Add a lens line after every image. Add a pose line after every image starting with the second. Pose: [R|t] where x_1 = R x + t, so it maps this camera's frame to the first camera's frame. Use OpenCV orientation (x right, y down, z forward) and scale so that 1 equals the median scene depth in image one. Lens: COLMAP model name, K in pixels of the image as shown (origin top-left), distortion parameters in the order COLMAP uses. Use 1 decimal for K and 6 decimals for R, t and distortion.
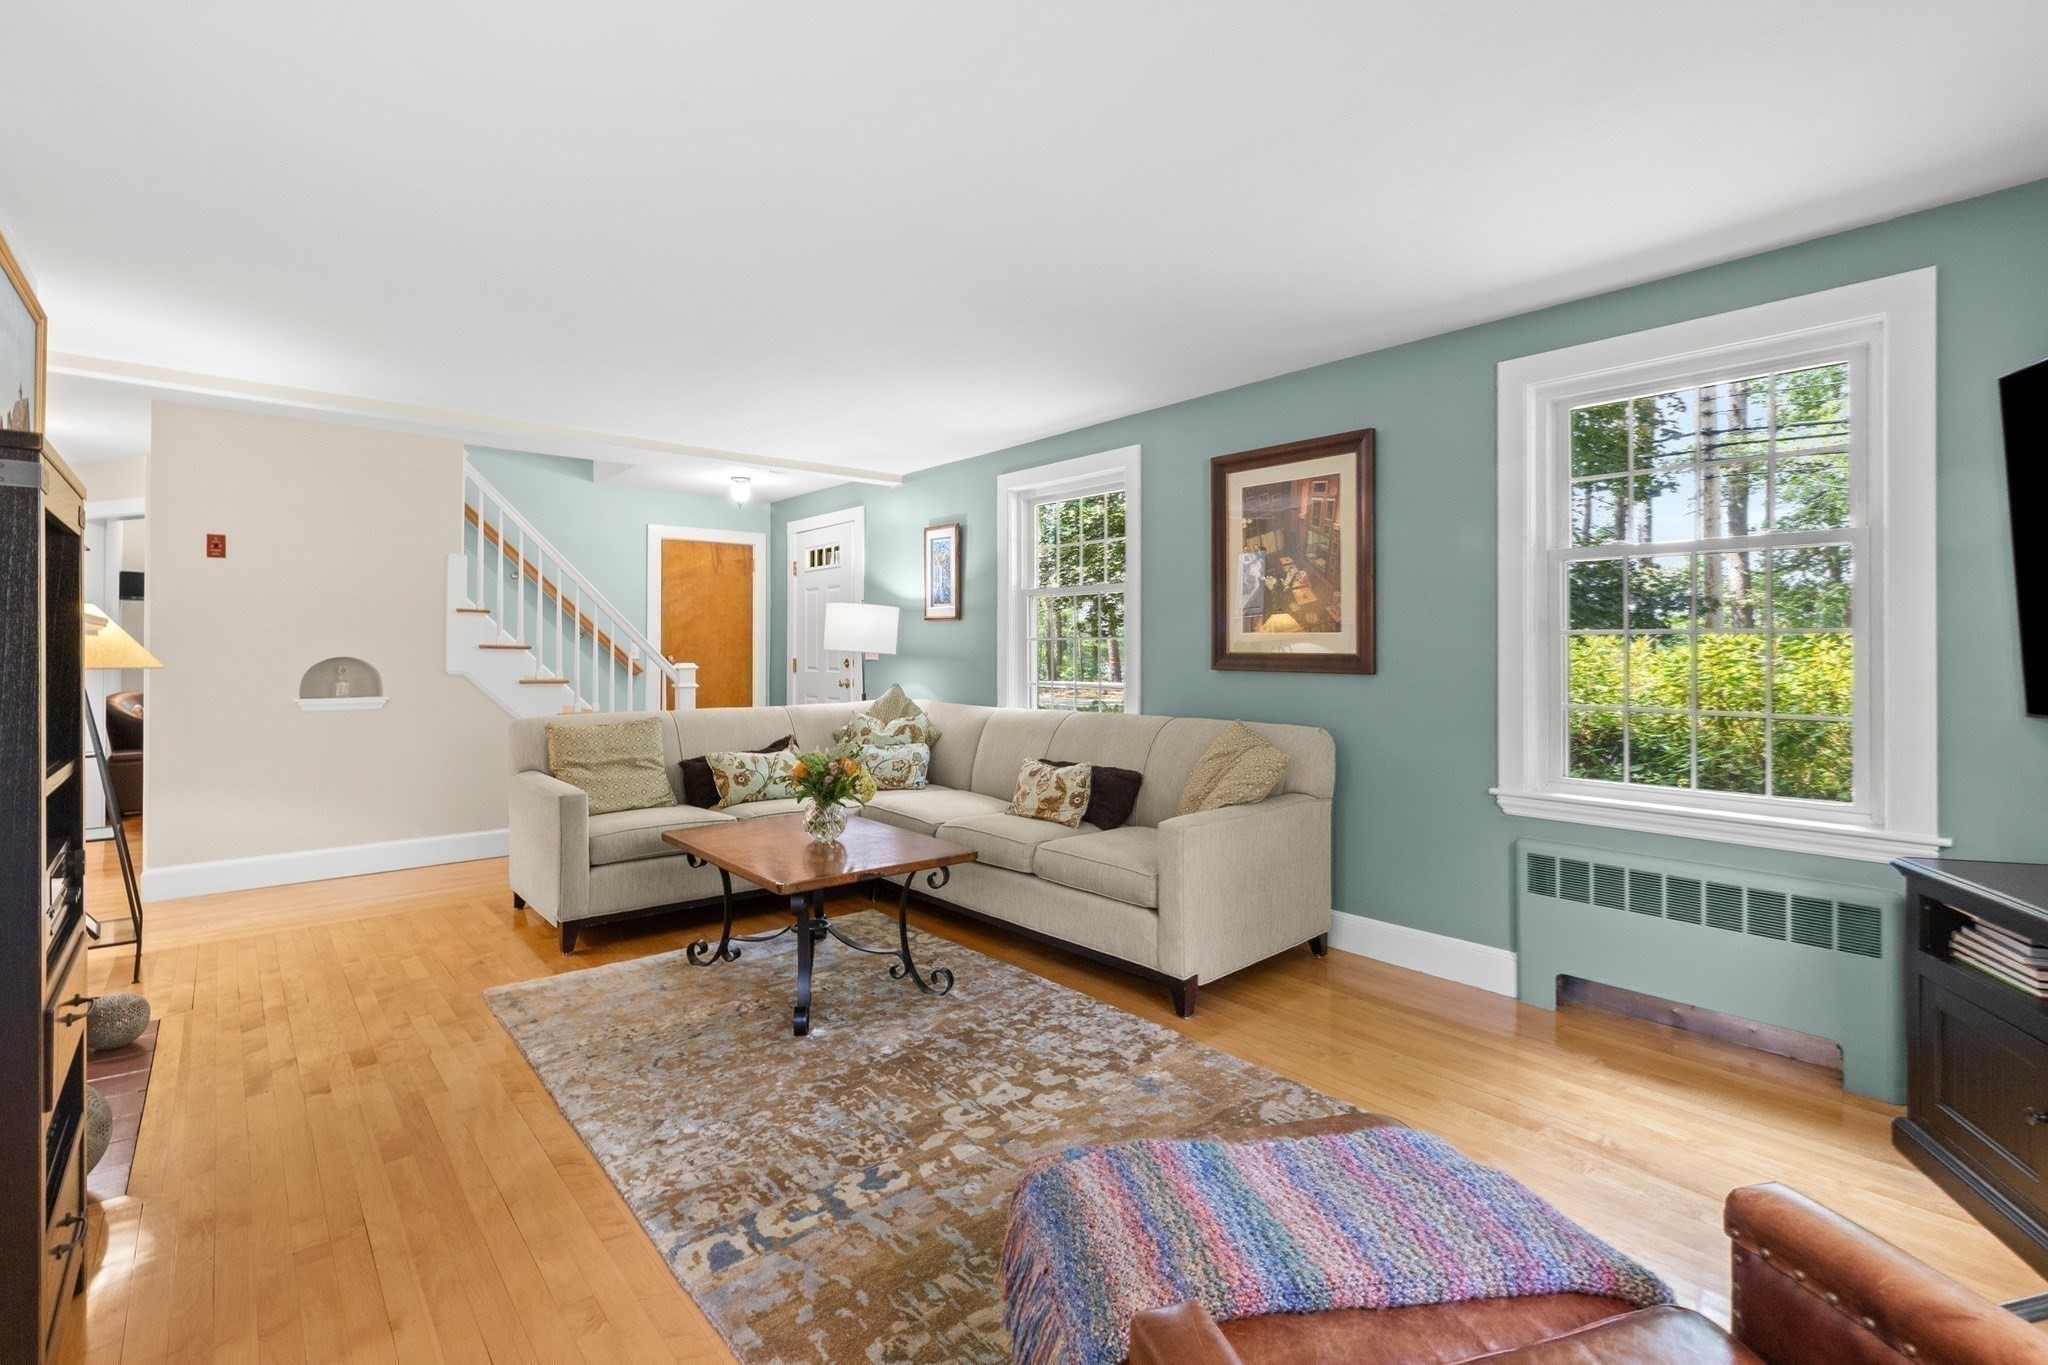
lens RADIAL K [[932.6, 0, 1036.2], [0, 932.6, 640.8], [0, 0, 1]] dist [0.000528, 0.000130]
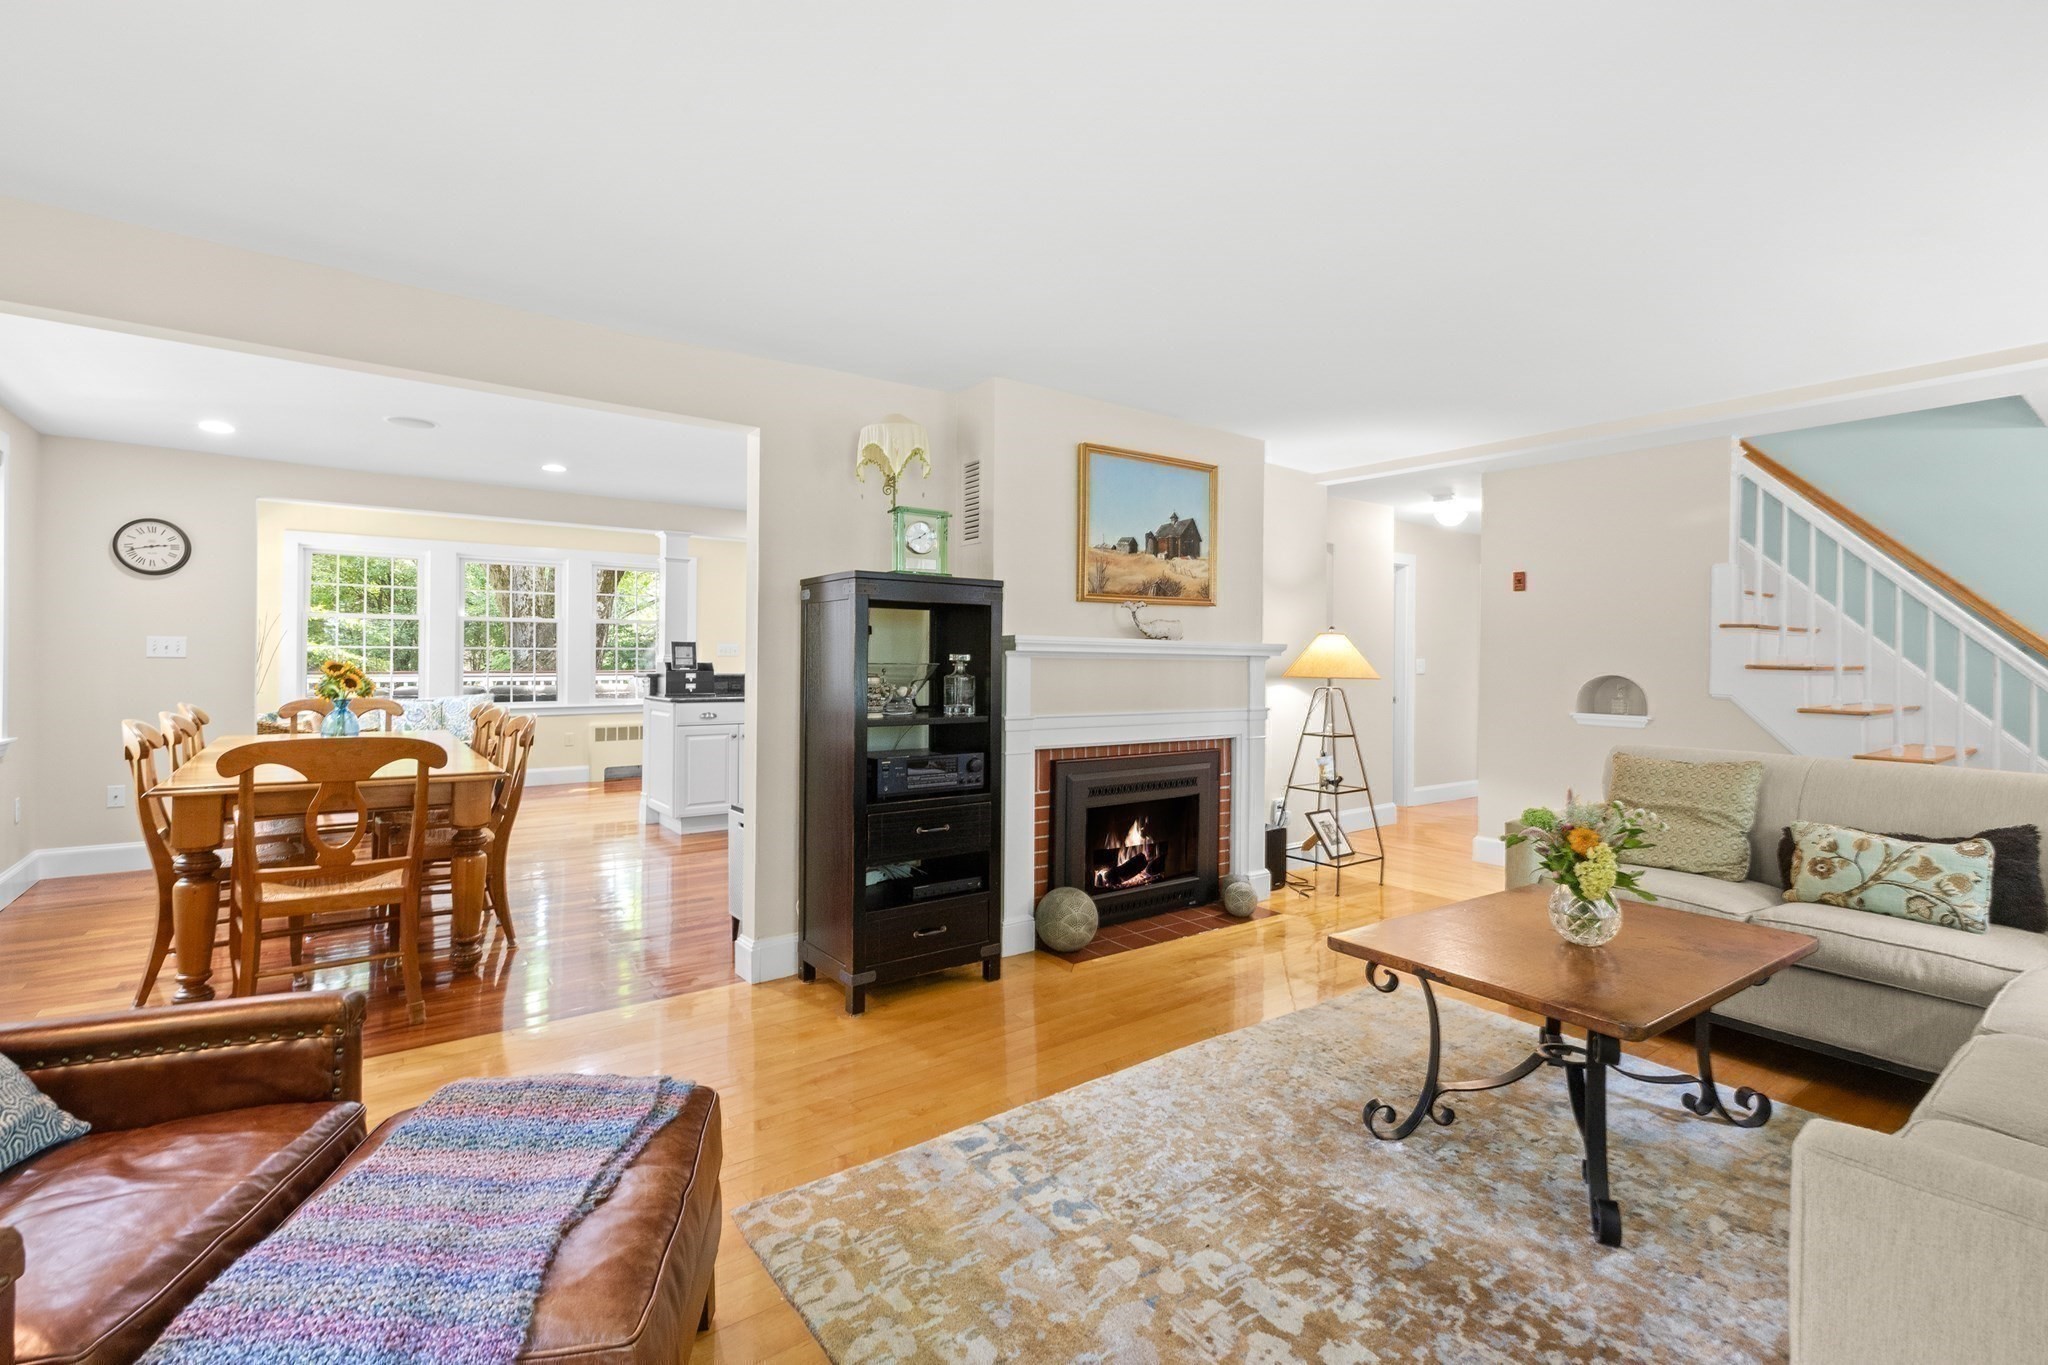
lens RADIAL K [[918.2, 0, 1035.5], [0, 918.2, 657.2], [0, 0, 1]] dist [-0.000118, -0.000098]
pose [[-0.068231, -0.005289, -0.997656, 0.397083], [-0.002686, 0.999983, -0.005118, 0.004535], [0.997666, 0.002331, -0.068244, 0.519075]]
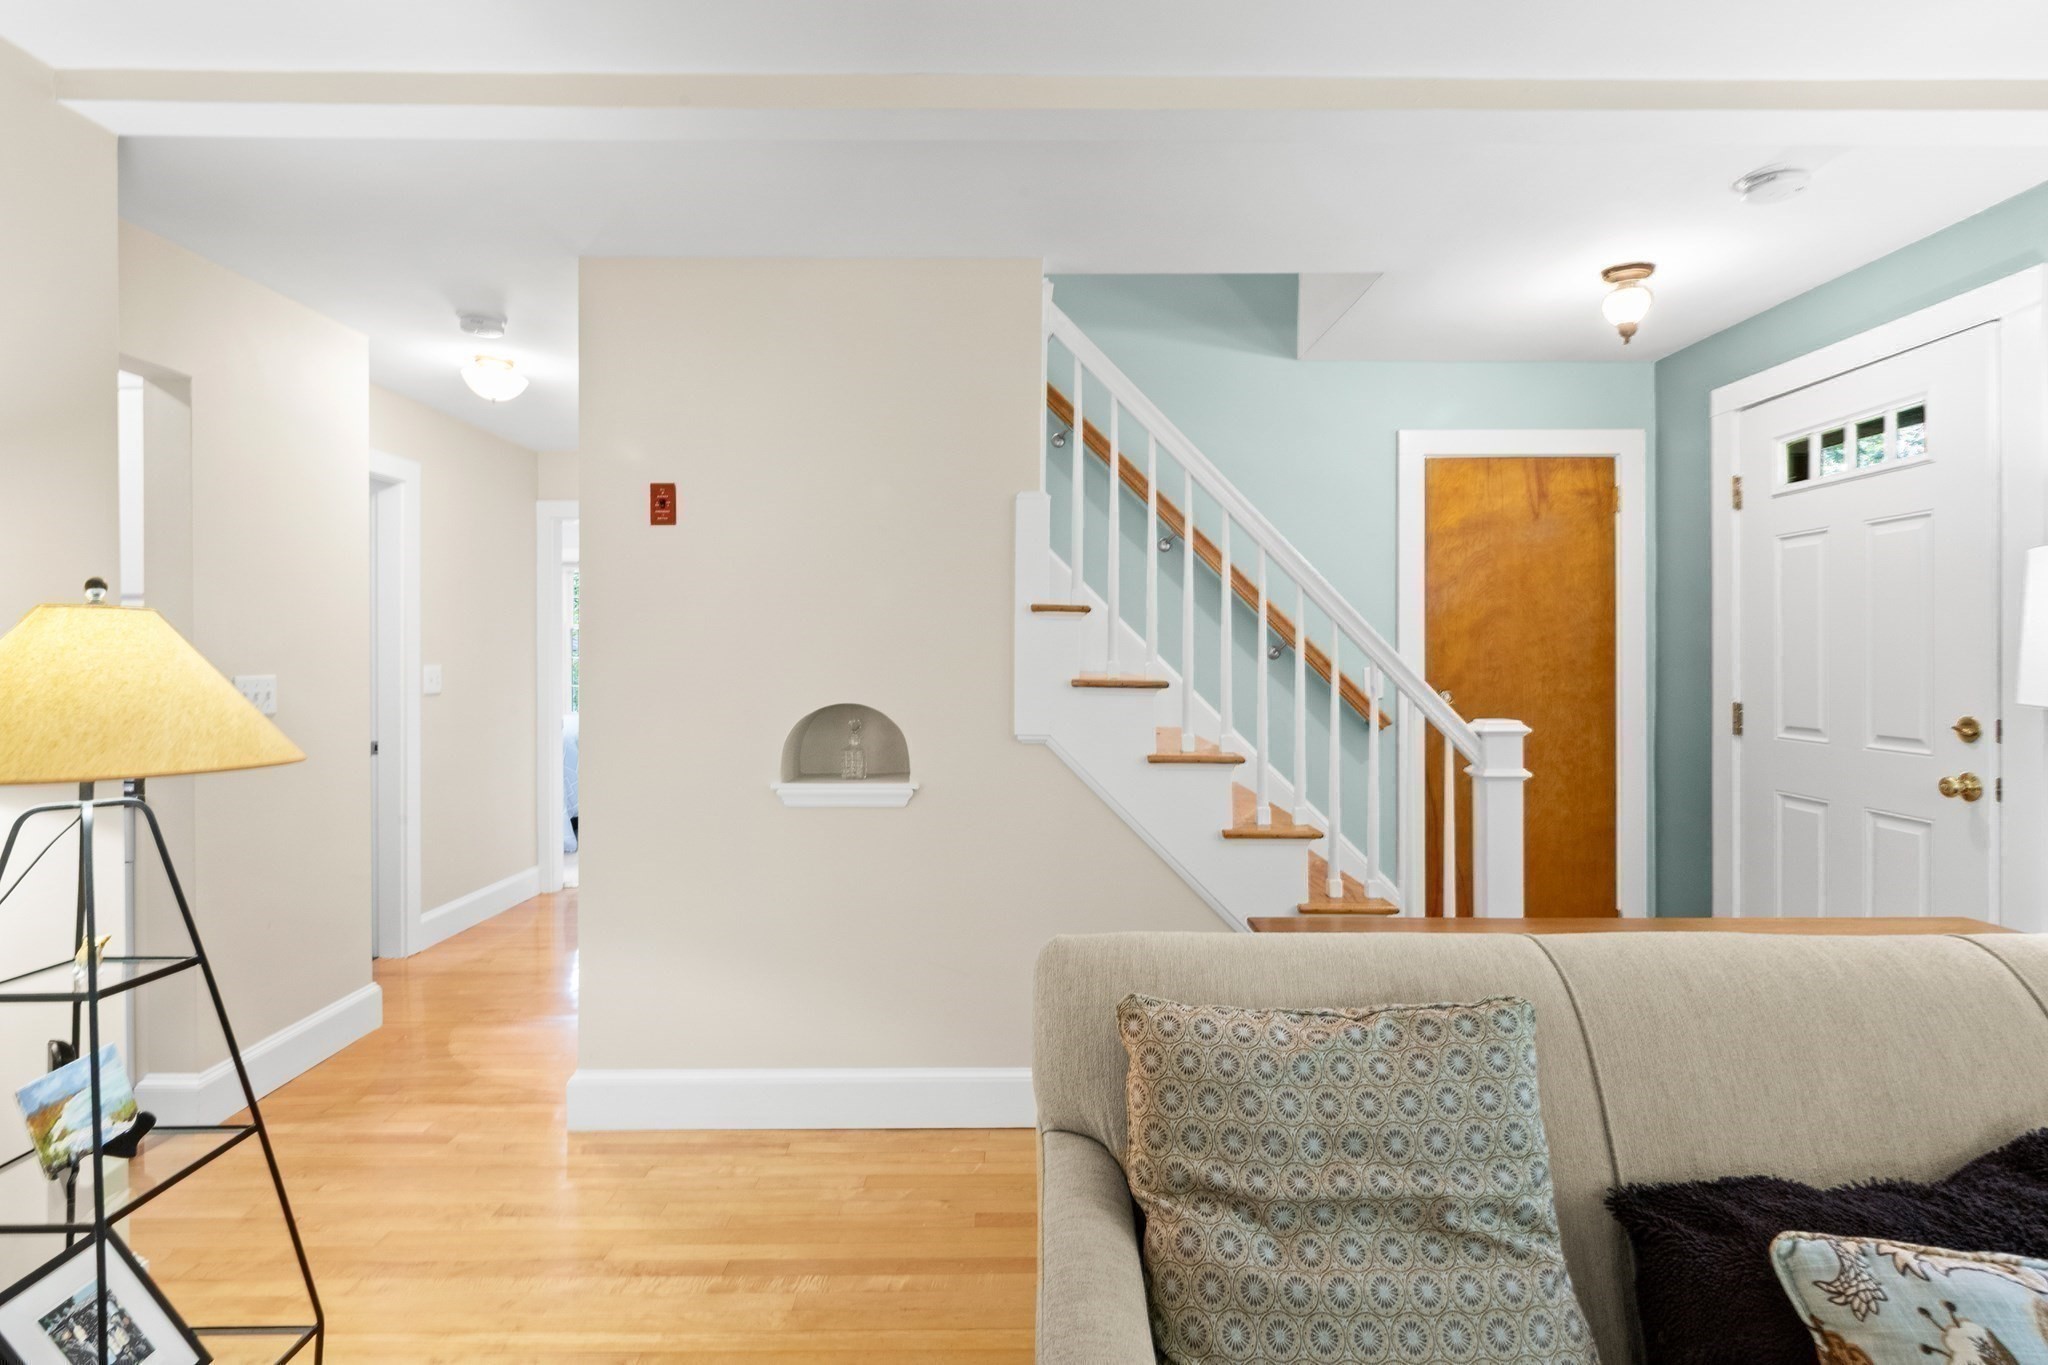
lens RADIAL K [[1023.5, 0, 1035.3], [0, 1023.5, 657.0], [0, 0, 1]] dist [-0.000030, 0.000809]
pose [[0.762513, -0.000310, -0.646972, -0.356048], [0.007965, 0.999929, 0.008908, -0.015727], [0.646923, -0.011946, 0.762462, 0.769621]]
